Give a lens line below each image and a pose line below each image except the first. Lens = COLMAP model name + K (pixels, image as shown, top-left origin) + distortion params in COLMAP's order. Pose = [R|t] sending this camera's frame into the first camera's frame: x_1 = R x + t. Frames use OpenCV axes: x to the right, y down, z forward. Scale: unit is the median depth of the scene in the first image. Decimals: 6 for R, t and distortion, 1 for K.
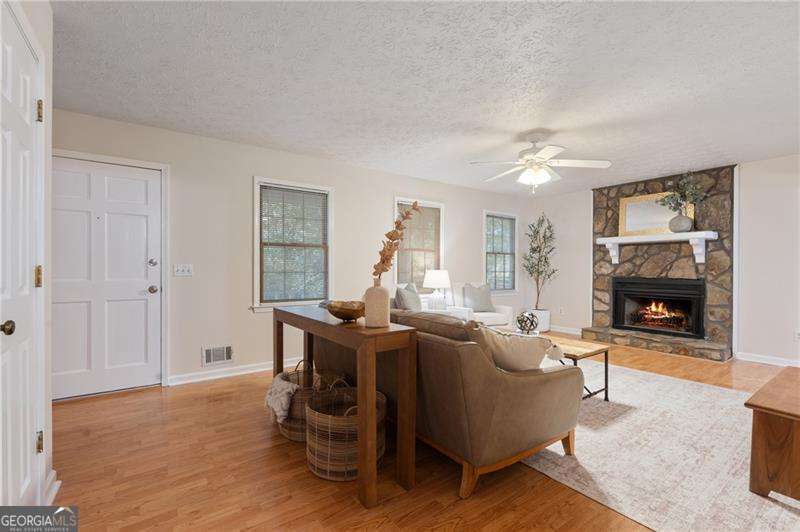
lens RADIAL K [[351.3, 0, 397.3], [0, 351.3, 270.1], [0, 0, 1]] dist [-0.005402, 0.001091]
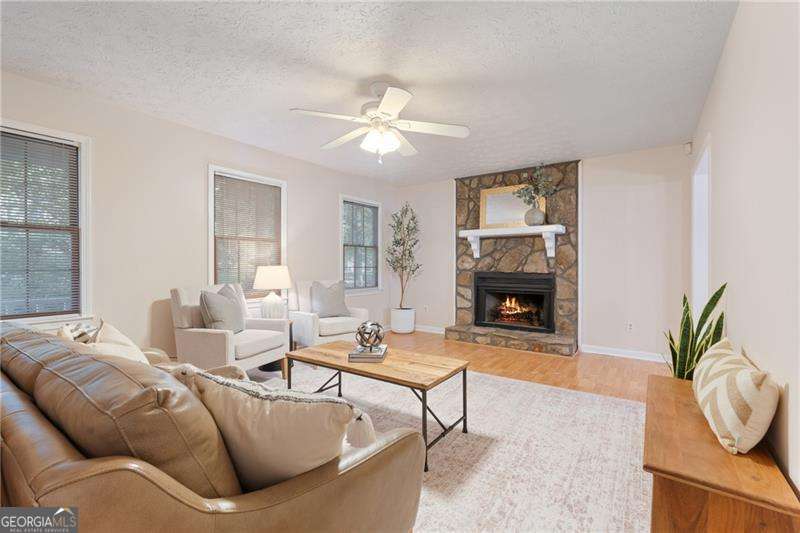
lens RADIAL K [[351.3, 0, 397.9], [0, 351.3, 266.6], [0, 0, 1]] dist [-0.005402, 0.001091]
pose [[0.946032, -0.006559, 0.324006, 0.129823], [0.006039, 0.999978, 0.002612, 0.001572], [-0.324016, -0.000515, 0.946052, 0.196170]]
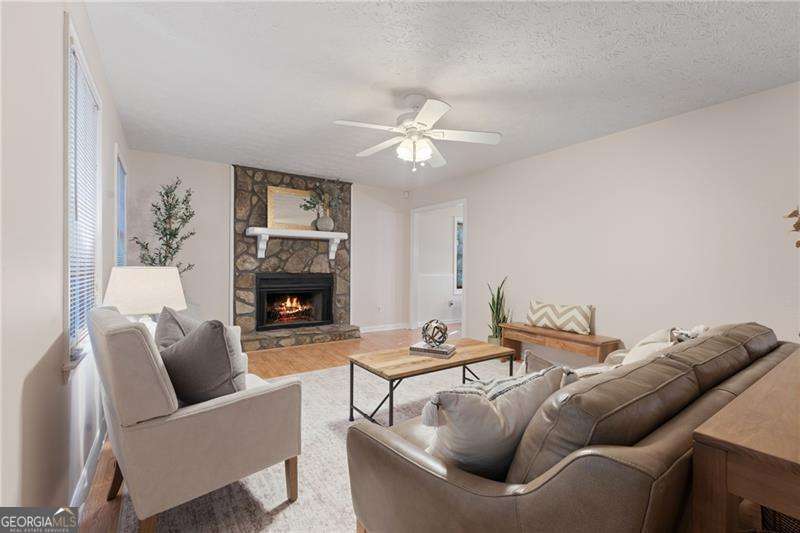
lens RADIAL K [[351.3, 0, 402.9], [0, 351.3, 268.1], [0, 0, 1]] dist [-0.005402, 0.001091]
pose [[0.028276, -0.012728, 0.999519, -0.298569], [-0.004846, 0.999905, 0.012870, -0.006969], [-0.999588, -0.005207, 0.028212, 0.727226]]
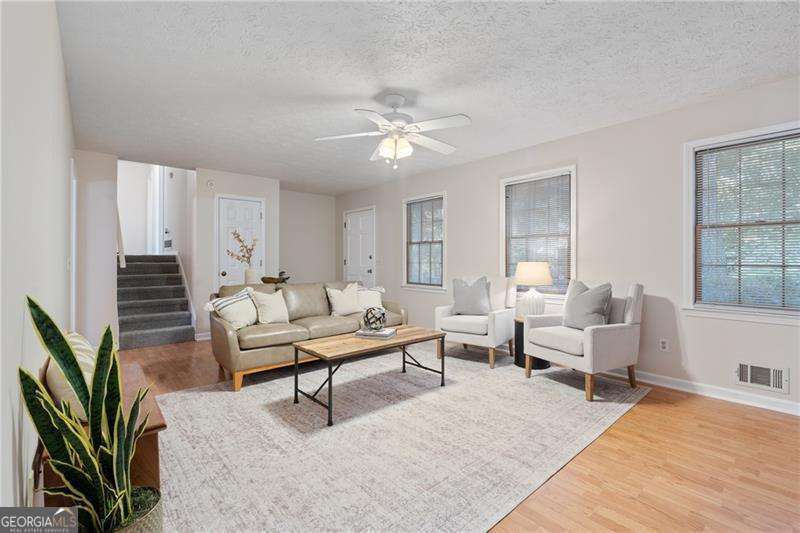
lens RADIAL K [[351.3, 0, 397.0], [0, 351.3, 255.9], [0, 0, 1]] dist [-0.005402, 0.001091]
pose [[0.103537, -0.019246, -0.994439, 0.879771], [-0.008371, 0.999760, -0.020221, 0.005803], [0.994590, 0.010418, 0.103351, 0.667486]]
